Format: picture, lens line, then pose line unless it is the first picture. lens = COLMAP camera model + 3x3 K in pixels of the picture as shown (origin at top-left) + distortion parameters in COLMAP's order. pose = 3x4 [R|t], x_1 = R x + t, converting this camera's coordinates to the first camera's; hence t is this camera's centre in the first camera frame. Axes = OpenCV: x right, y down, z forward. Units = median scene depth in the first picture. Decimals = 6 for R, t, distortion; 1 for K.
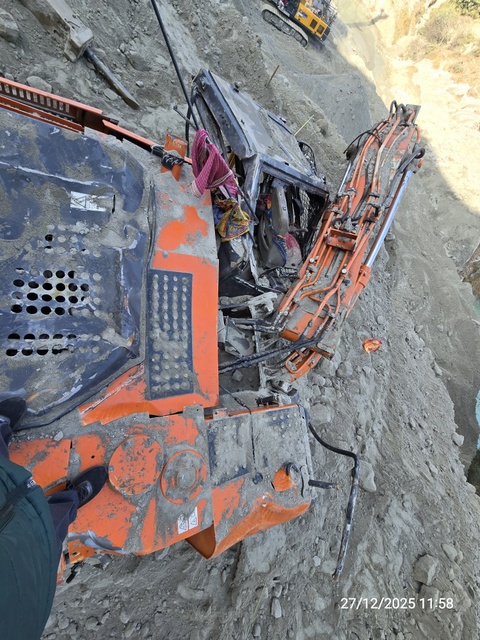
lens RADIAL K [[261.6, 0, 243.4], [0, 261.6, 320.6], [0, 0, 1]] dist [-0.006490, 0.000983]
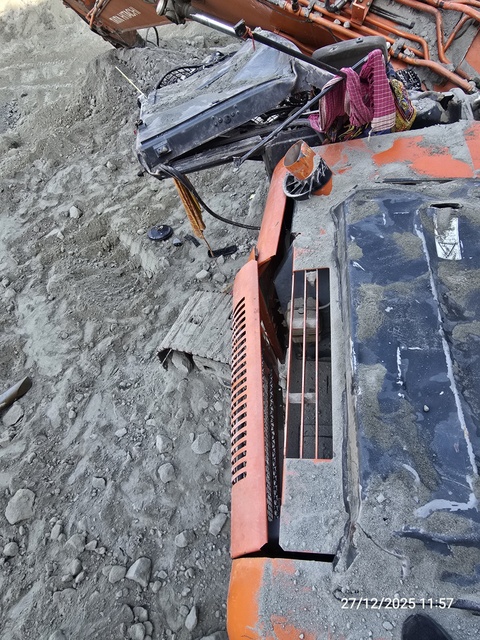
lens RADIAL K [[439.5, 0, 240.0], [0, 439.5, 320.0], [0, 0, 1]] dist [-0.004500, -0.000842]
pose [[0.061775, -0.996896, 0.048815, -0.730884], [0.997879, 0.060682, -0.023552, -0.775939], [0.020517, 0.050167, 0.998530, -0.101238]]
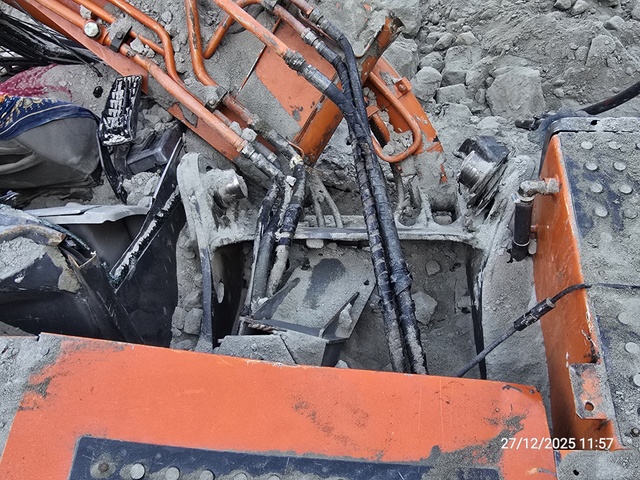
lens RADIAL K [[648.9, 0, 320.0], [0, 648.9, 240.0], [0, 0, 1]] dist [-0.007048, 0.002413]
pose [[0.121700, -0.991304, 0.050046, 0.006121], [0.981790, 0.127636, 0.140703, -0.055140], [-0.145868, 0.032011, 0.988786, 0.287367]]
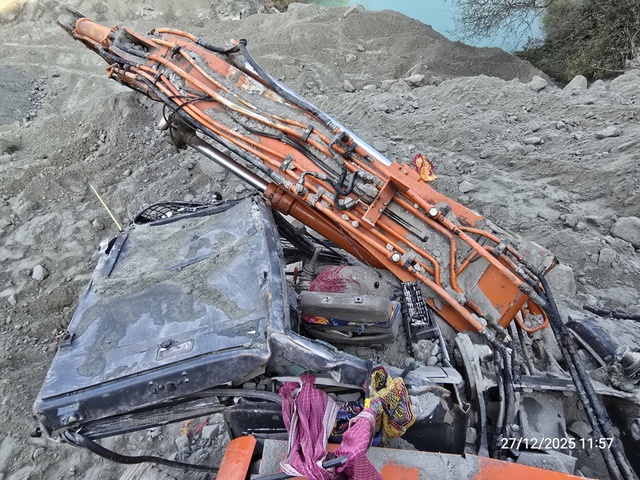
lens RADIAL K [[439.5, 0, 320.0], [0, 439.5, 240.0], [0, 0, 1]] dist [-0.004500, -0.000842]
pose [[0.185793, -0.950883, 0.247592, 0.040556], [0.970773, 0.216596, 0.103374, -0.734208], [-0.151924, 0.221149, 0.963334, 0.124824]]
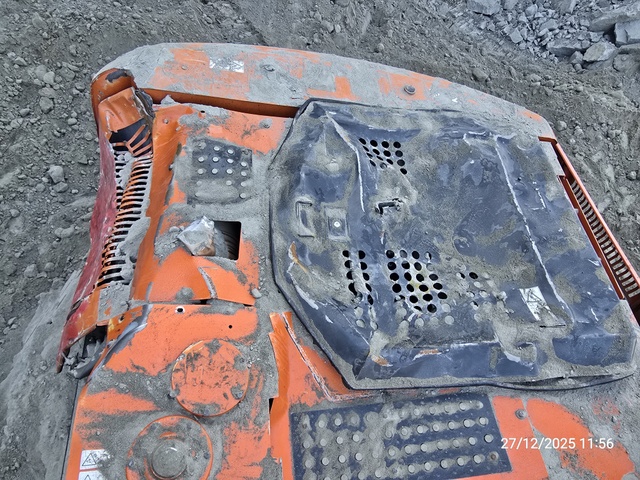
lens RADIAL K [[439.5, 0, 320.0], [0, 439.5, 240.0], [0, 0, 1]] dist [-0.004500, -0.000842]
pose [[0.105056, 0.448663, -0.887505, 0.356130], [-0.989214, 0.138744, -0.046956, 0.191182], [0.102069, 0.882865, 0.458400, 0.124227]]
